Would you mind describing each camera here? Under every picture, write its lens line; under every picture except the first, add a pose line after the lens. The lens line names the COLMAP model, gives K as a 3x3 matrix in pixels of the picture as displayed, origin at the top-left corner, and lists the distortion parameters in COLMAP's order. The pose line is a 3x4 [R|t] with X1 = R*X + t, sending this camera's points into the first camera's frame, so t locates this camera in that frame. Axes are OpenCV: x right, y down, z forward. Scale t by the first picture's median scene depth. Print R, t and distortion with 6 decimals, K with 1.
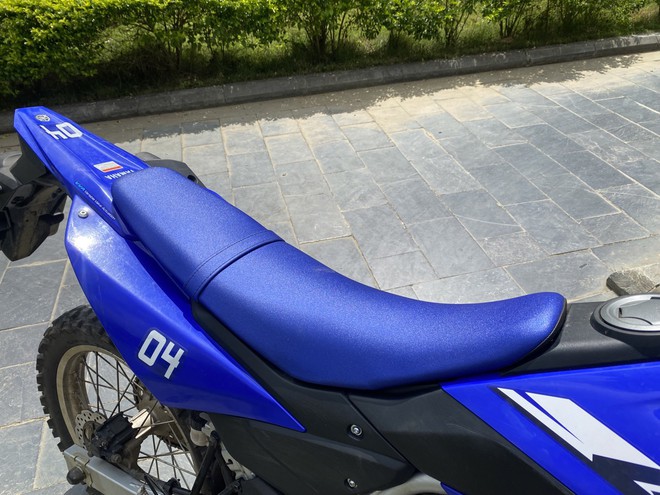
lens RADIAL K [[501.8, 0, 327.2], [0, 501.8, 243.9], [0, 0, 1]] dist [0.003176, 0.001404]
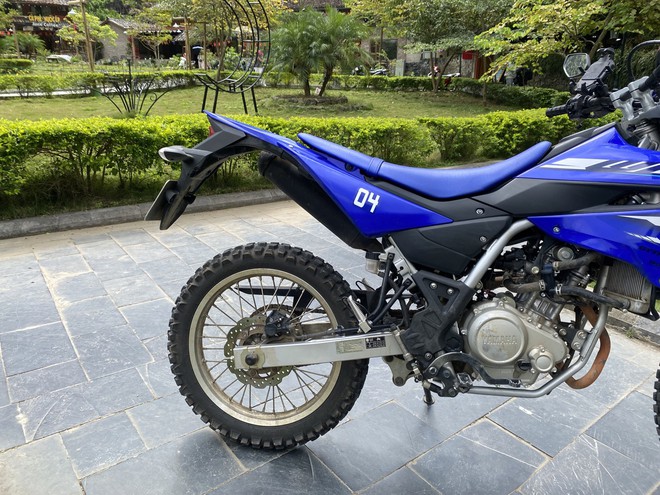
lens RADIAL K [[506.4, 0, 323.5], [0, 506.4, 234.8], [0, 0, 1]] dist [0.006191, -0.005461]
pose [[0.934946, -0.054423, 0.350591, -0.243292], [0.171334, 0.934561, -0.311834, 0.190144], [-0.310678, 0.351616, 0.883089, -0.114740]]
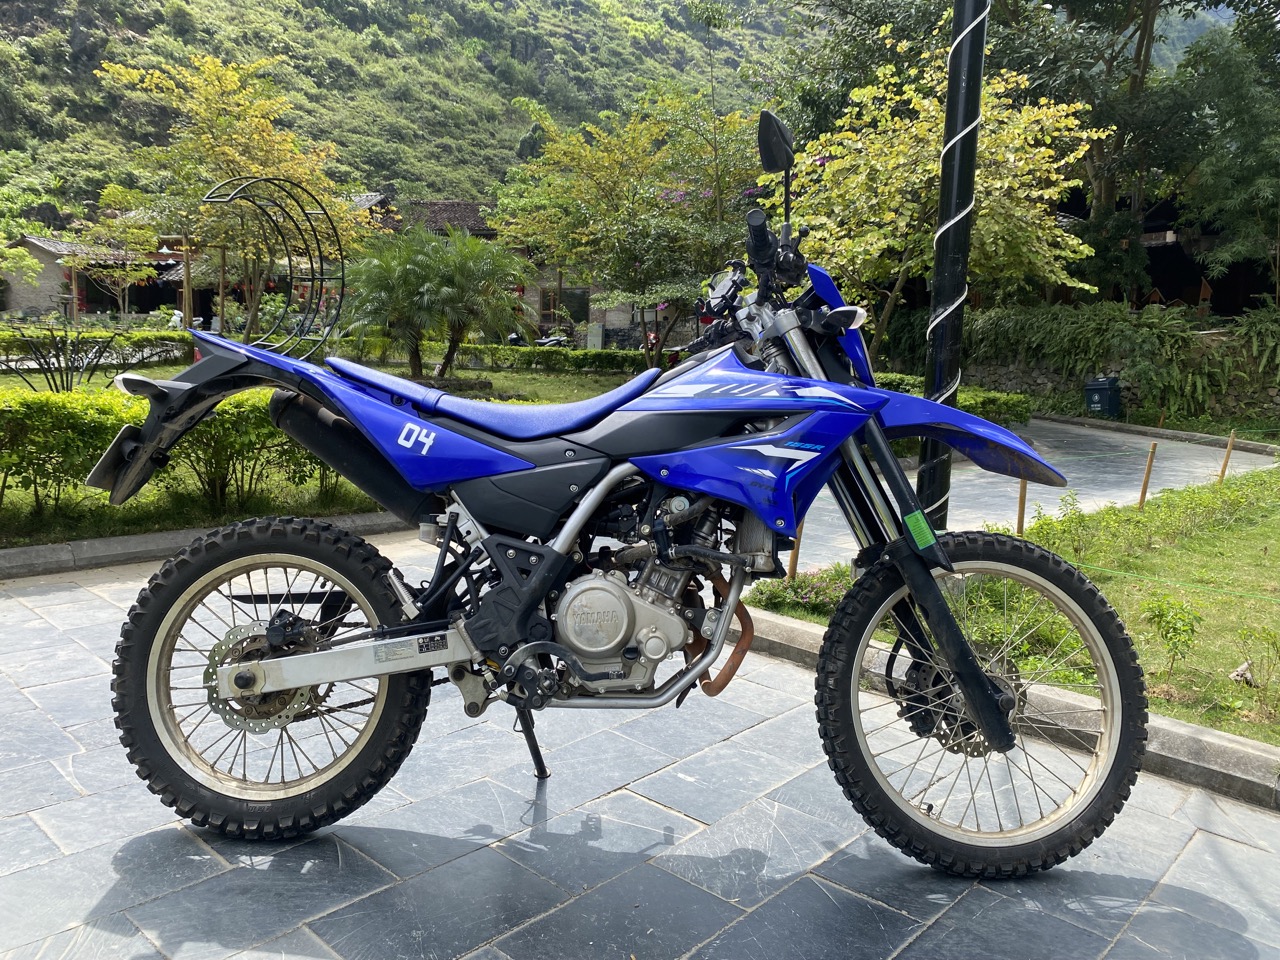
lens RADIAL K [[976.6, 0, 635.7], [0, 976.6, 456.7], [0, 0, 1]] dist [0.008982, -0.013619]
pose [[0.857324, 0.009137, 0.514697, -0.251860], [0.261560, 0.853429, -0.450827, 0.341890], [-0.443376, 0.521129, 0.729275, -0.245068]]
